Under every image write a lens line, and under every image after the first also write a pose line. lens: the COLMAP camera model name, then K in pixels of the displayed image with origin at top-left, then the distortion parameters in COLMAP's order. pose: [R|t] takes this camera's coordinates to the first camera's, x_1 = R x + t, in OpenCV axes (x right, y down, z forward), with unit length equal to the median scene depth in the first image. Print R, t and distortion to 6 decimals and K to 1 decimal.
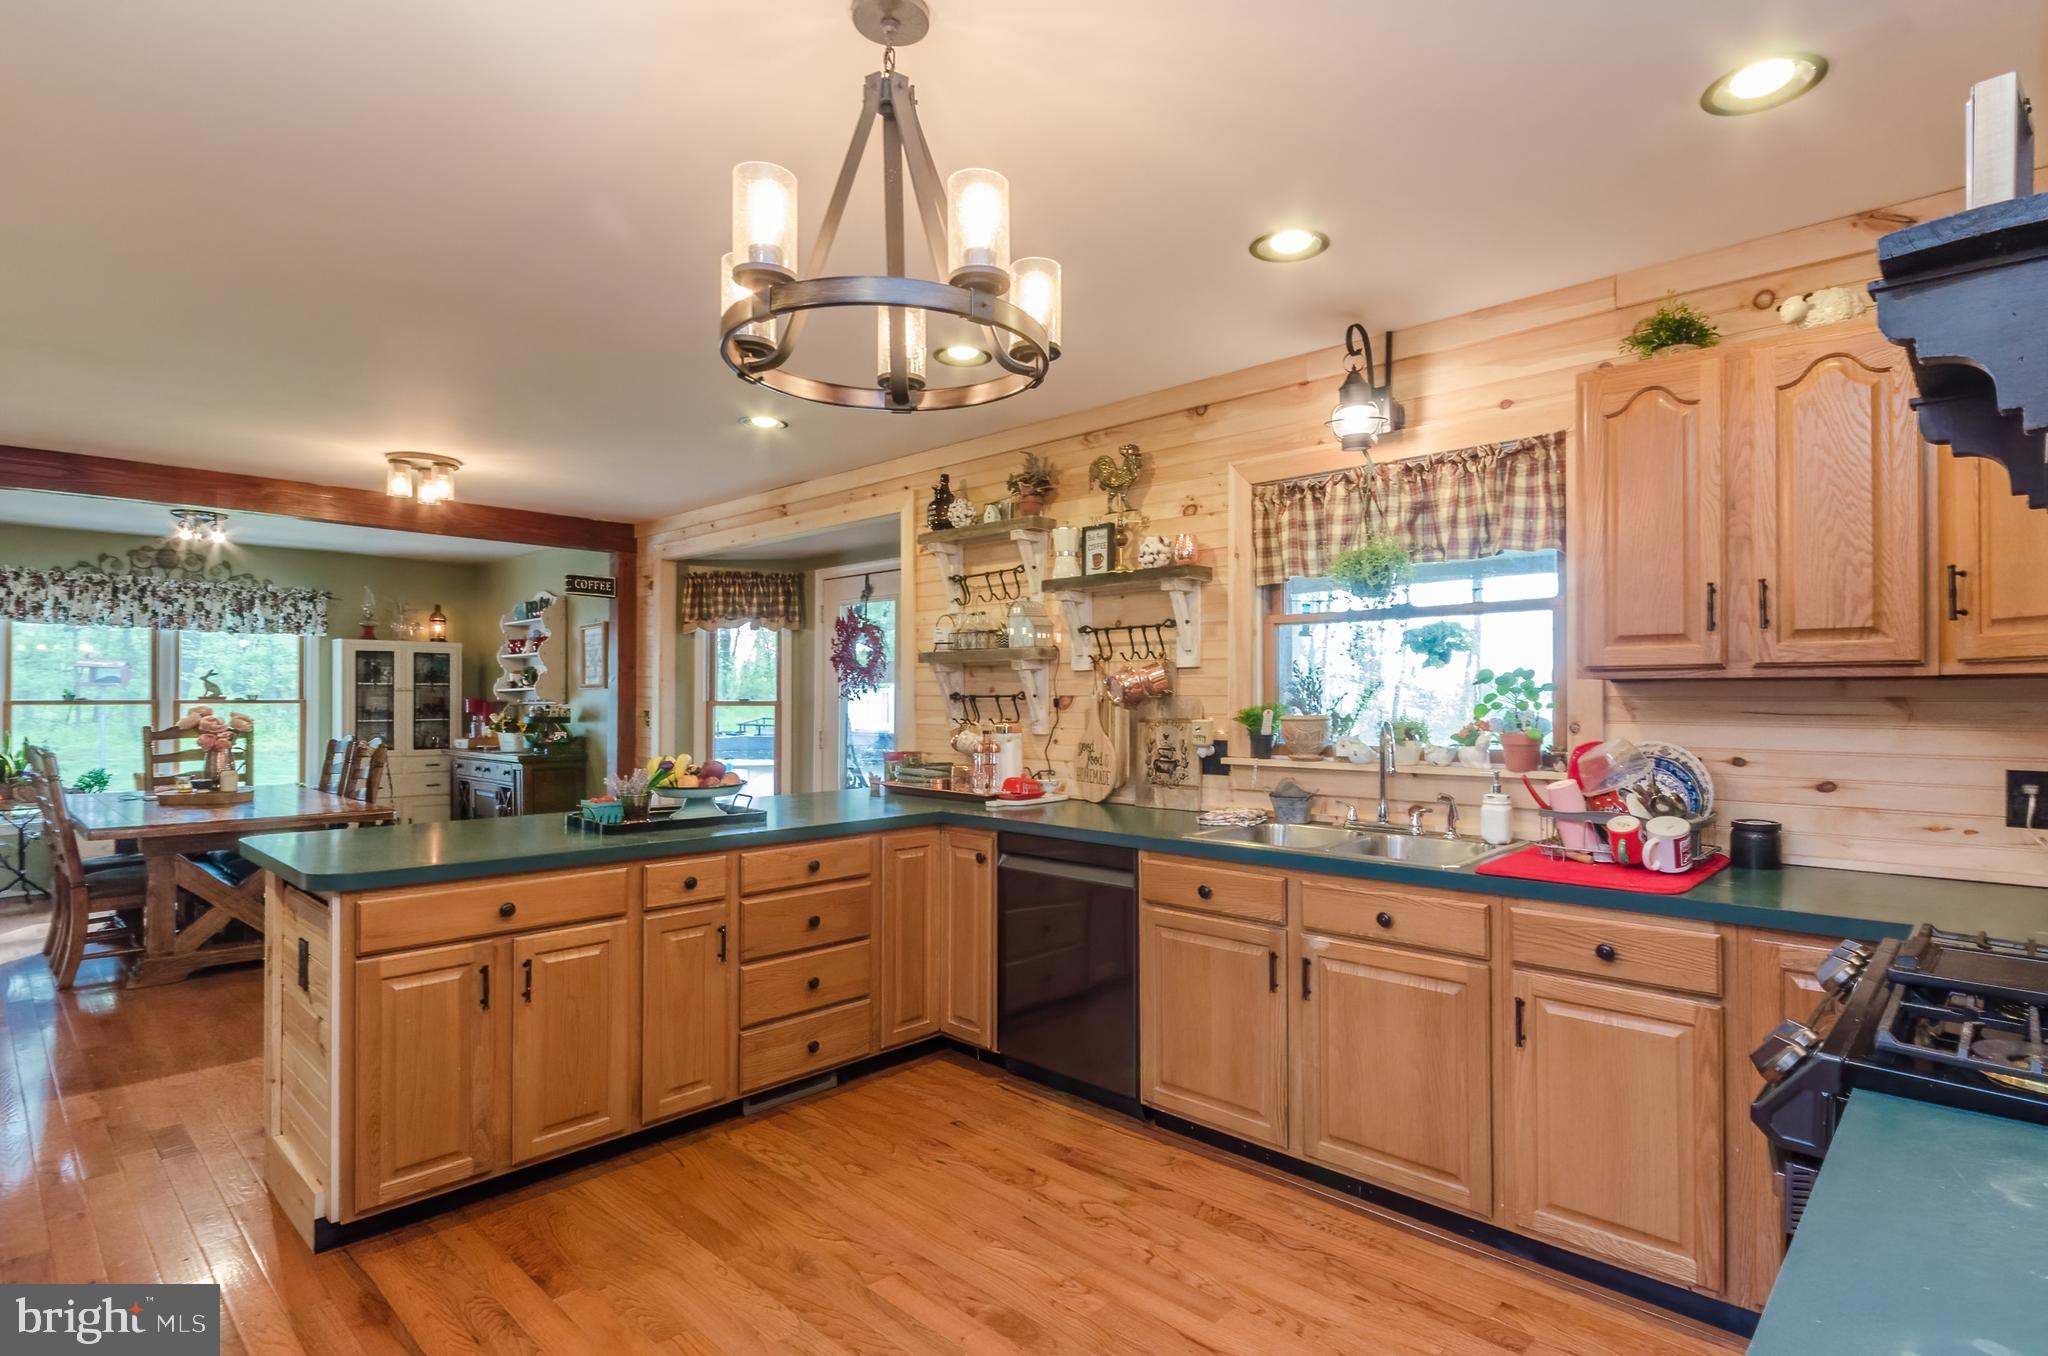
lens RADIAL K [[1030.3, 0, 1029.2], [0, 1030.3, 679.3], [0, 0, 1]] dist [-0.000414, -0.000106]
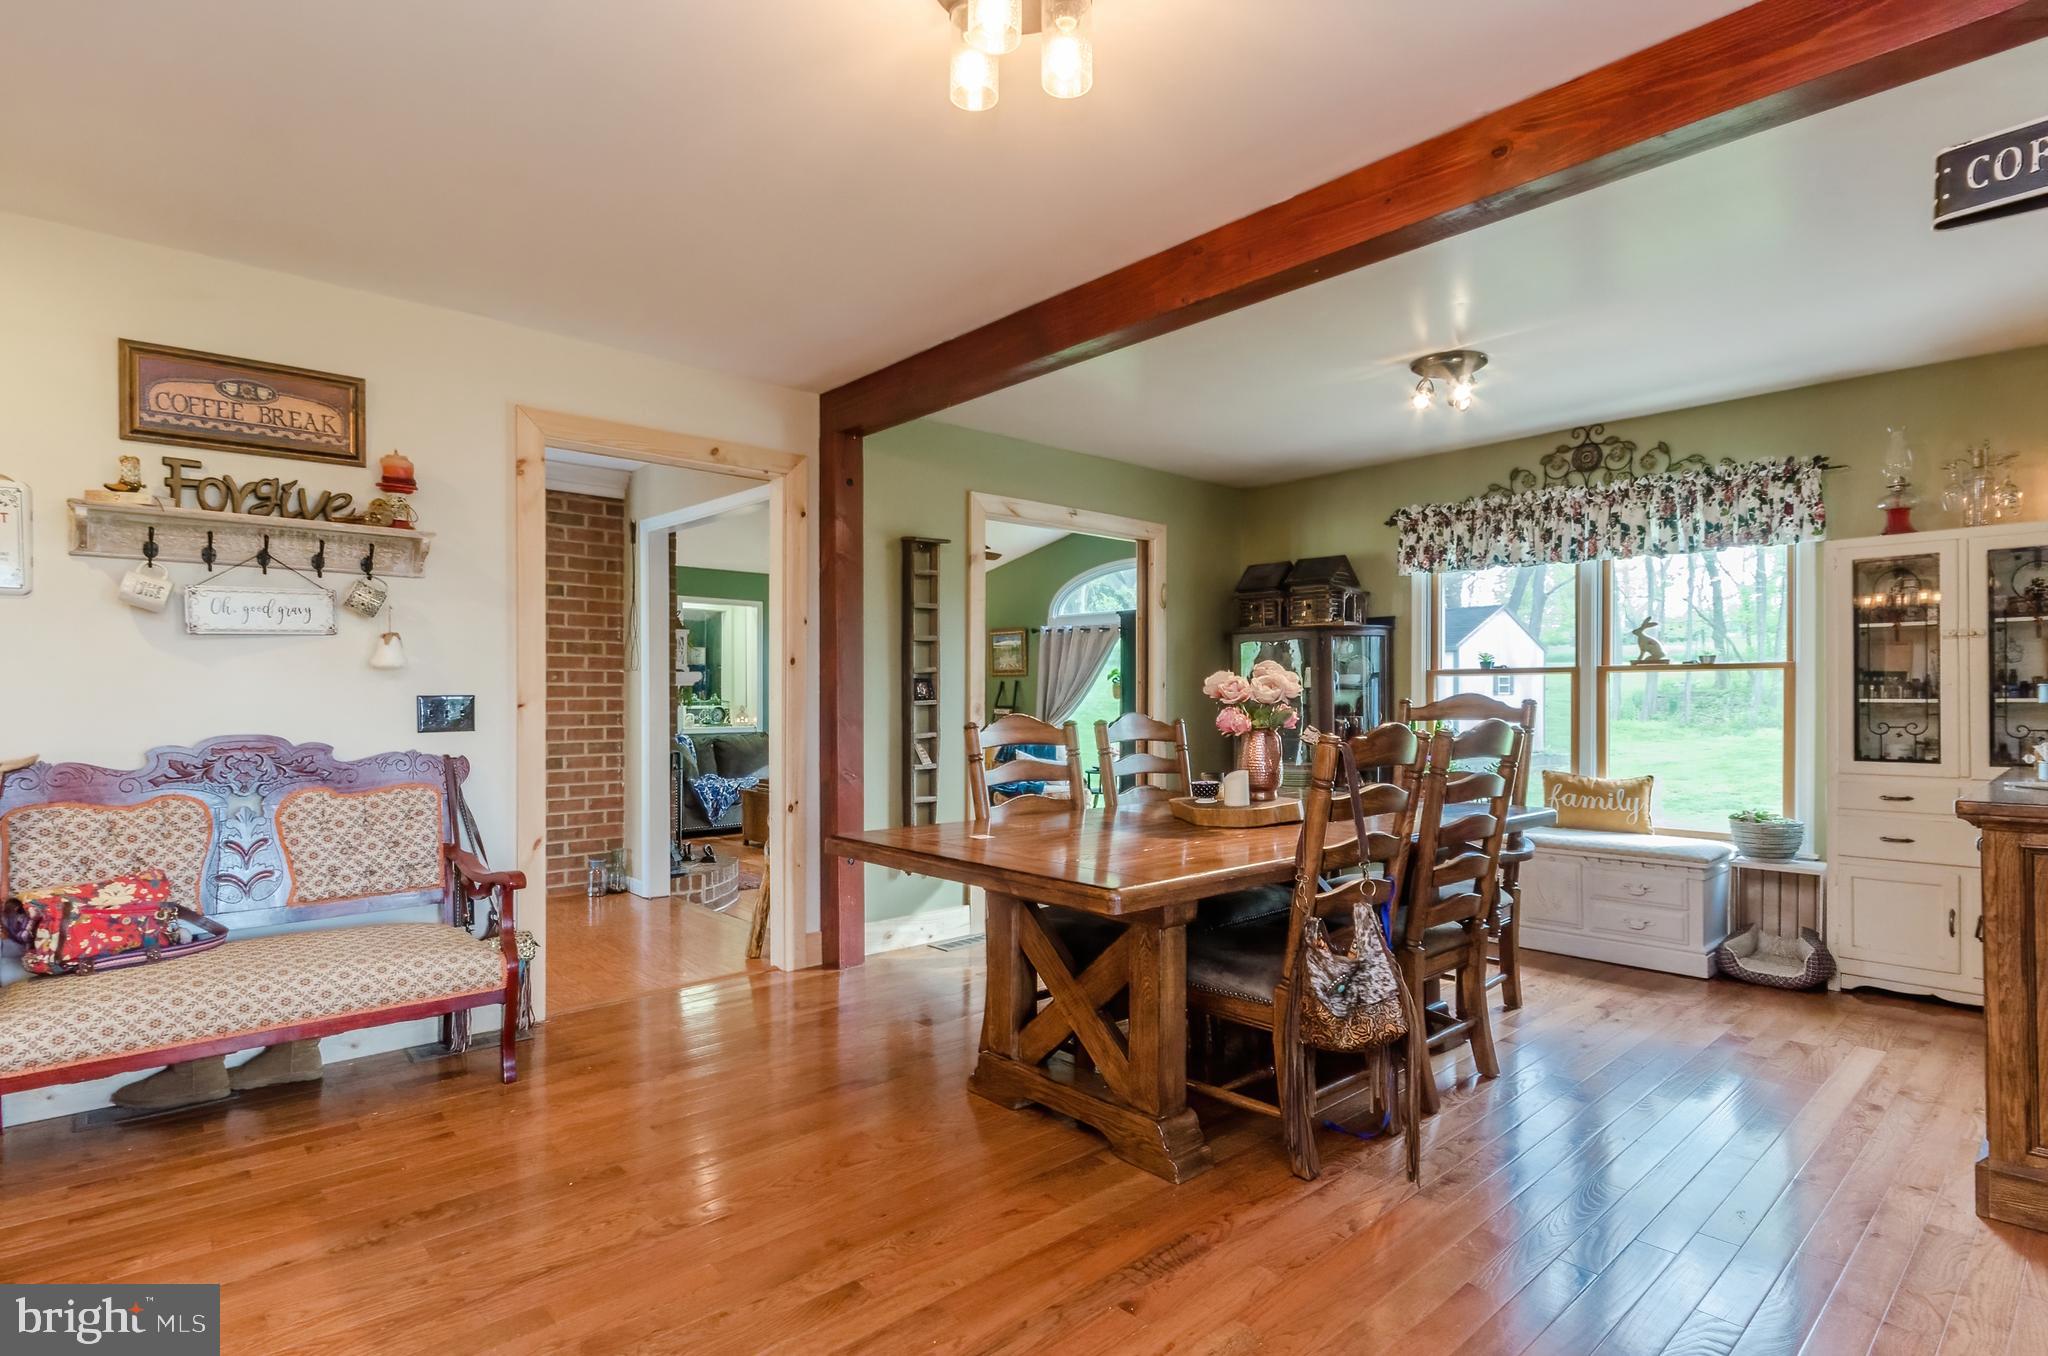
lens RADIAL K [[1030.3, 0, 1024.0], [0, 1030.3, 684.9], [0, 0, 1]] dist [-0.000414, -0.000106]
pose [[-0.051696, -0.005656, -0.998647, -0.139778], [0.024385, 0.999679, -0.006924, 0.027310], [0.998365, -0.024710, -0.051542, 0.648516]]
